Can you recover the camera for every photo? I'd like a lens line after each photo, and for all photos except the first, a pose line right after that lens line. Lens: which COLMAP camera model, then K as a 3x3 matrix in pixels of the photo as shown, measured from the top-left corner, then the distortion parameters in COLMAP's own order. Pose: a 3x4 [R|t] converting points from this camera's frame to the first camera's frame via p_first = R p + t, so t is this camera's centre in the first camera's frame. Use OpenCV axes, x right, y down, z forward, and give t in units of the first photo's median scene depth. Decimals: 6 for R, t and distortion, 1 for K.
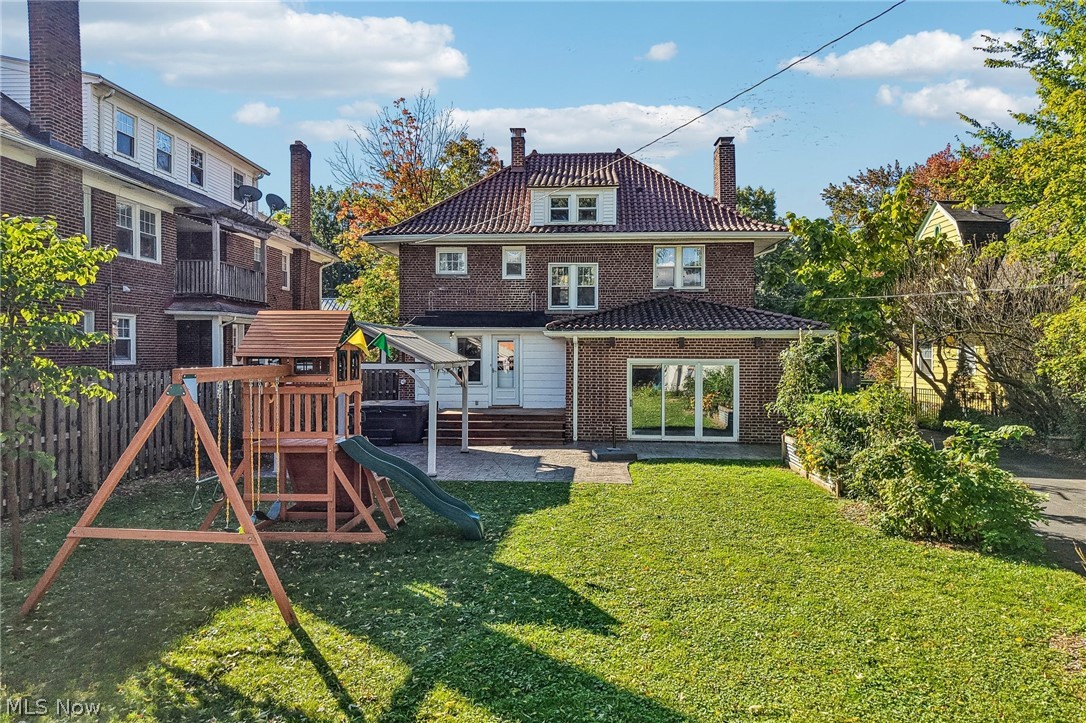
lens RADIAL K [[725.4, 0, 540.6], [0, 725.4, 359.6], [0, 0, 1]] dist [0.013377, -0.001891]
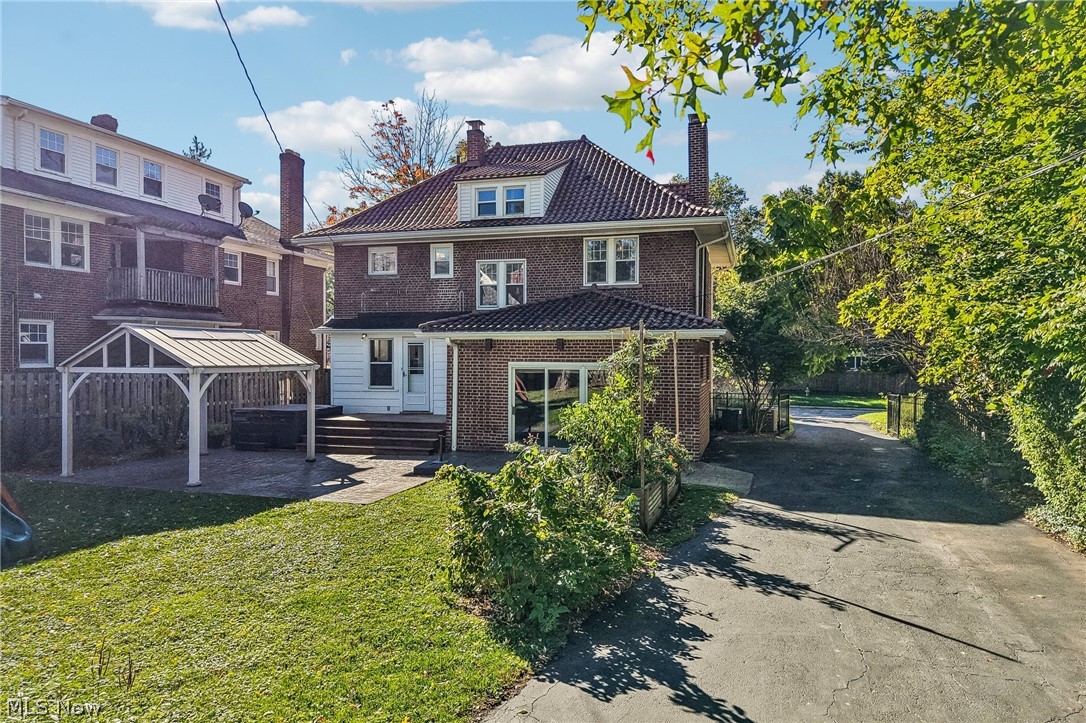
lens RADIAL K [[725.4, 0, 540.2], [0, 725.4, 358.7], [0, 0, 1]] dist [0.013377, -0.001891]
pose [[0.975637, -0.000858, -0.219390, 0.300894], [0.000039, 0.999993, -0.003736, -0.001808], [0.219392, 0.003636, 0.975630, 0.099192]]
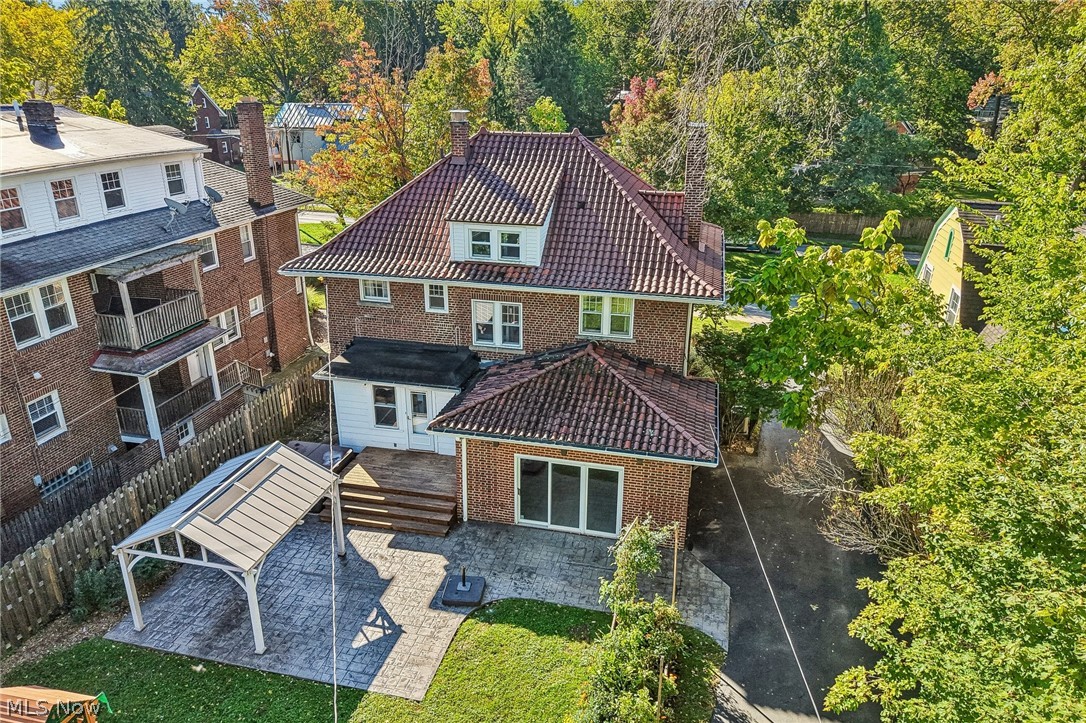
lens RADIAL K [[725.4, 0, 542.5], [0, 725.4, 360.1], [0, 0, 1]] dist [0.013377, -0.001891]
pose [[0.987668, 0.059115, -0.144976, 0.246278], [-0.005196, 0.937846, 0.347013, -0.389884], [0.156479, -0.341980, 0.926587, 0.110844]]
